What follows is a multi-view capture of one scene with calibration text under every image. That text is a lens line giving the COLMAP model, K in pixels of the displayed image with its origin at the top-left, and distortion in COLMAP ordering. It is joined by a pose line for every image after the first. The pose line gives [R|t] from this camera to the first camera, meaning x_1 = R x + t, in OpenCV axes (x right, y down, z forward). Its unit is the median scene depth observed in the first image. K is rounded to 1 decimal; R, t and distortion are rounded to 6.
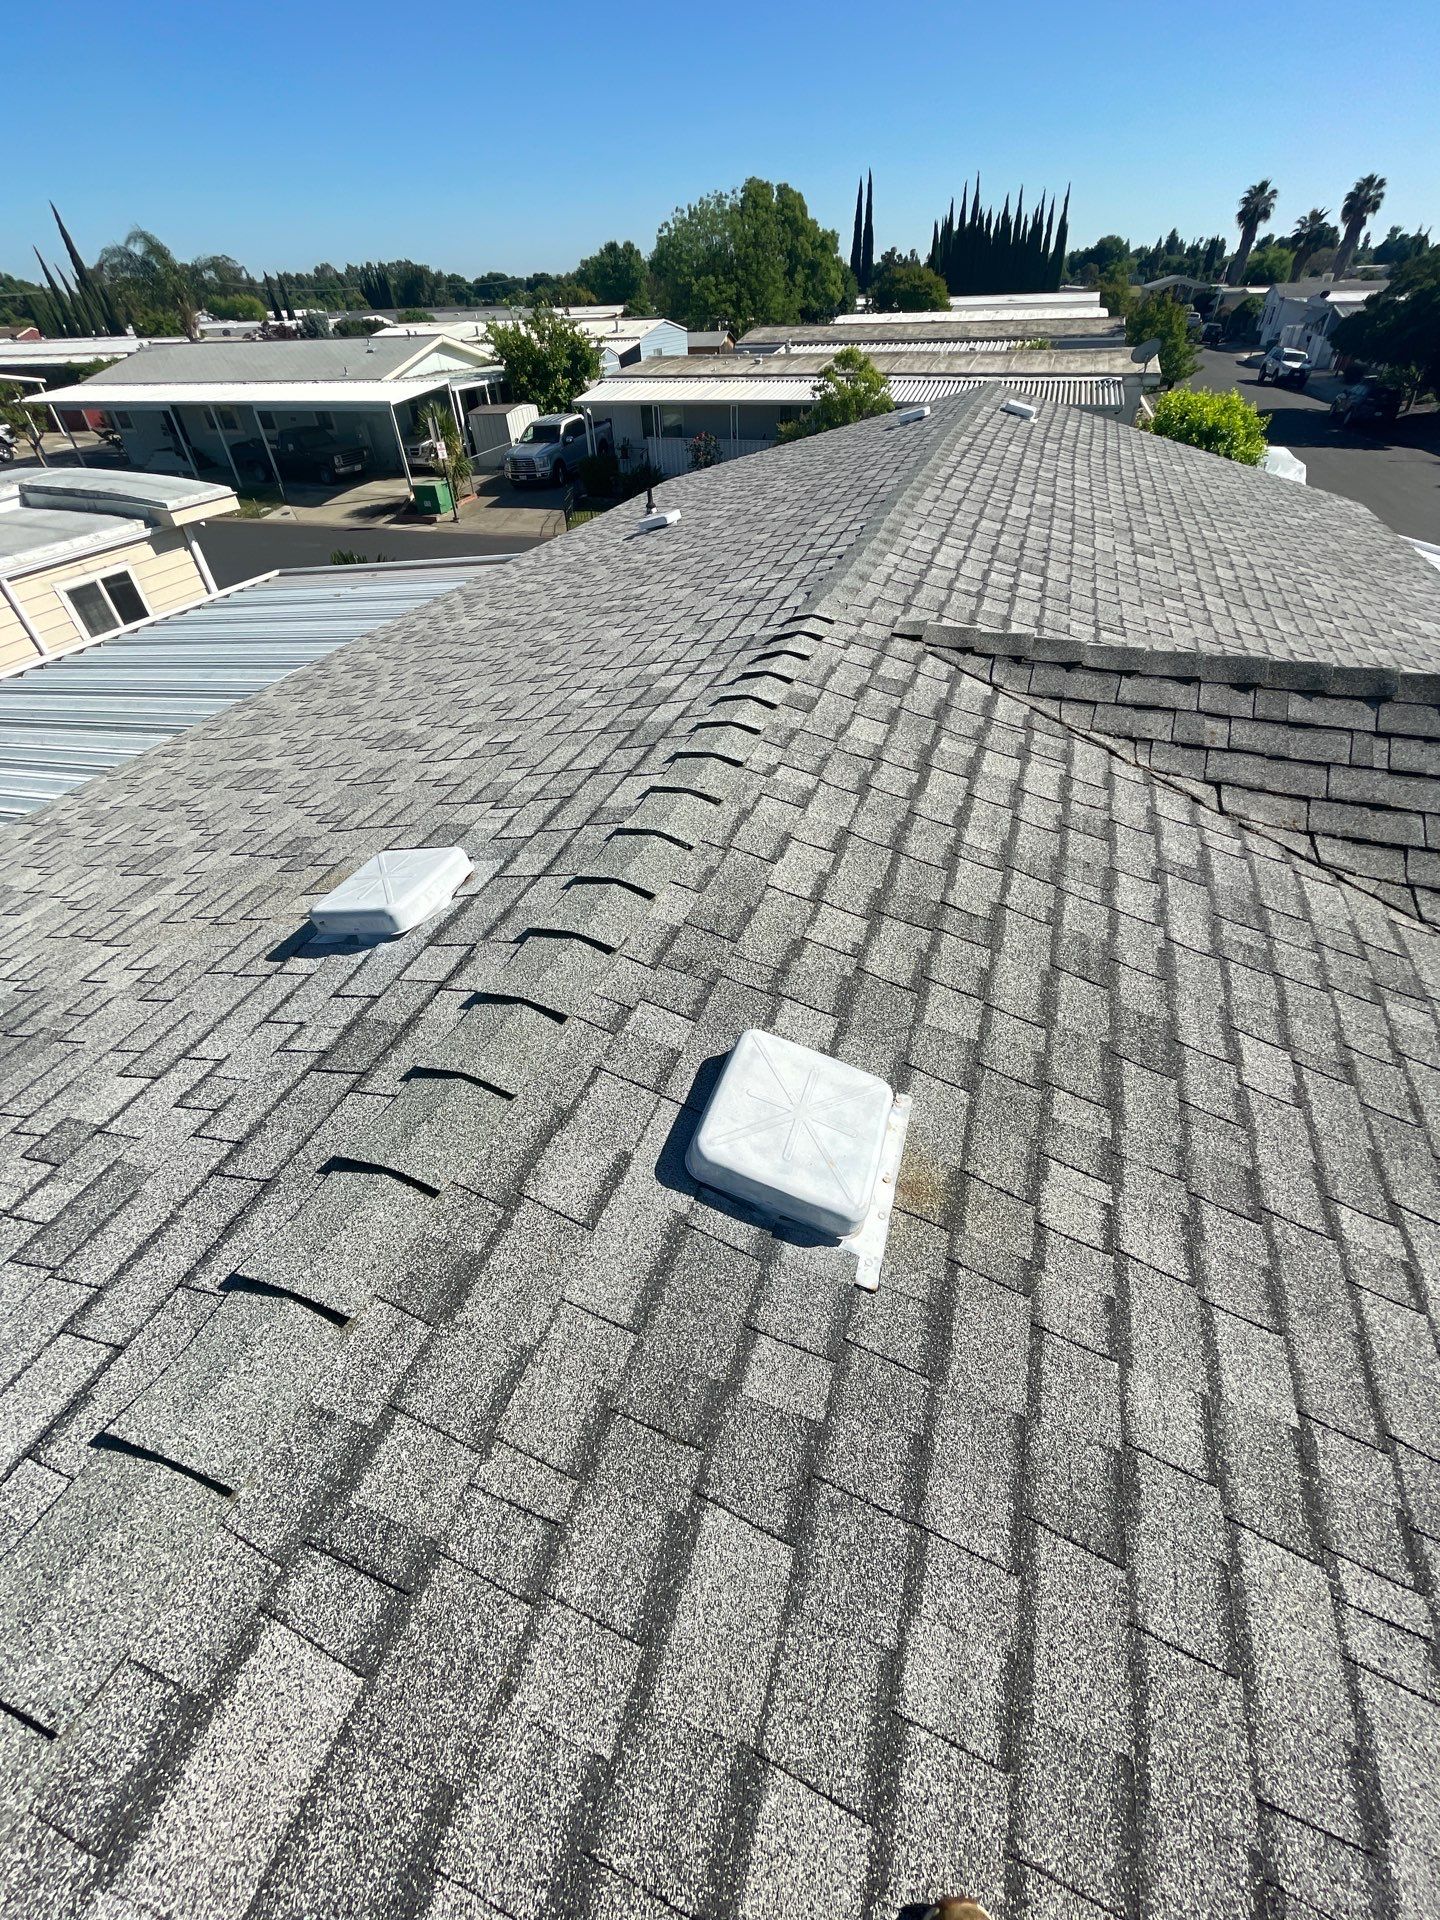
lens RADIAL K [[777.4, 0, 727.9], [0, 777.4, 963.8], [0, 0, 1]] dist [-0.002374, -0.000086]
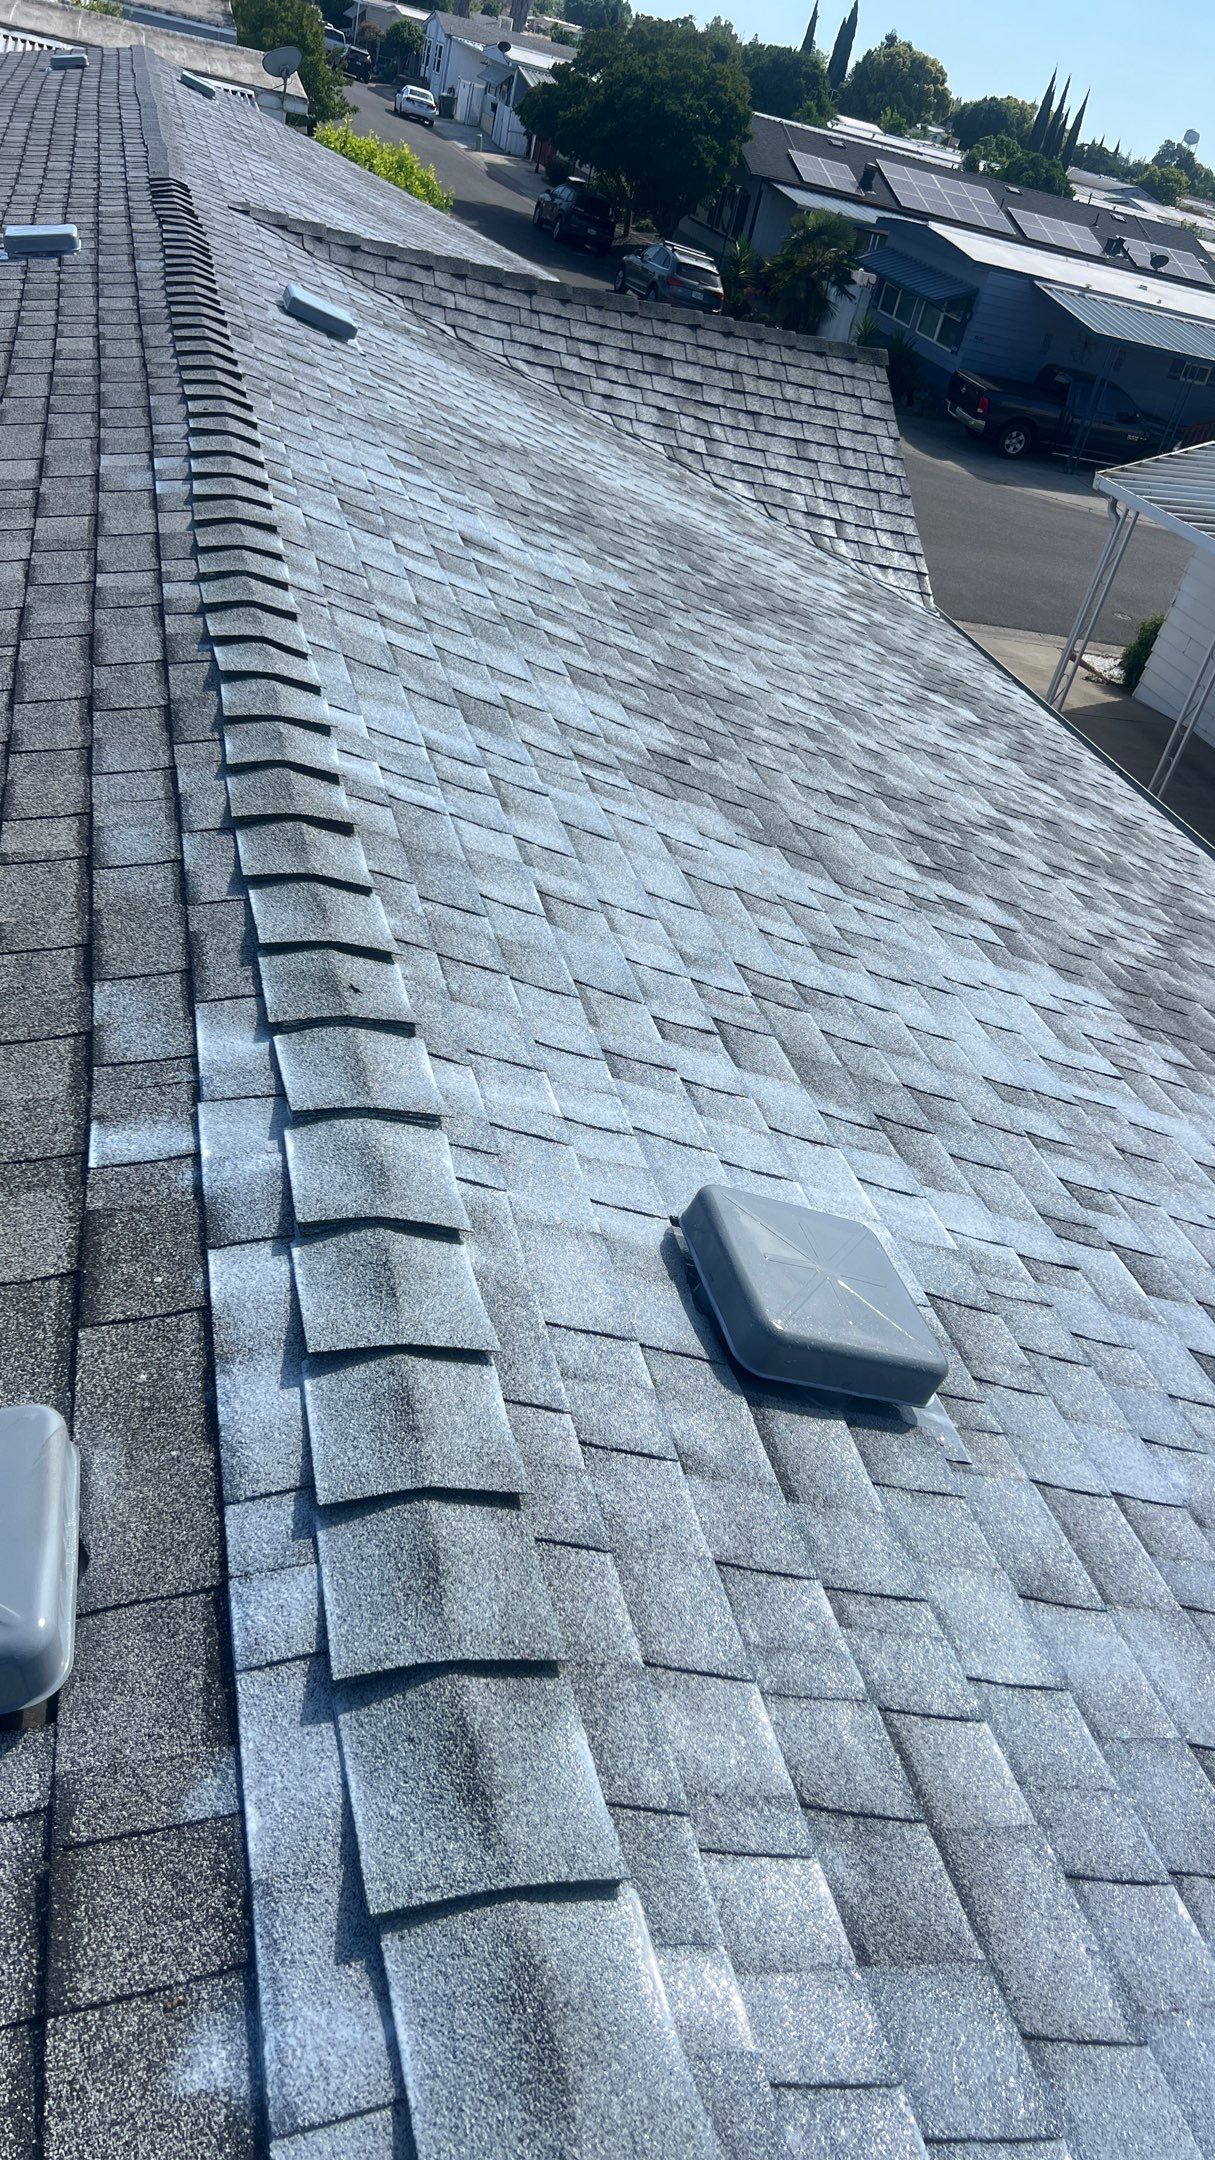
lens RADIAL K [[1615.4, 0, 623.0], [0, 1615.4, 1080.3], [0, 0, 1]] dist [0.056220, -0.059614]
pose [[0.805809, -0.112581, 0.581375, -0.114623], [0.163361, 0.985927, -0.035504, 0.139235], [-0.569196, 0.123583, 0.812861, -0.163786]]
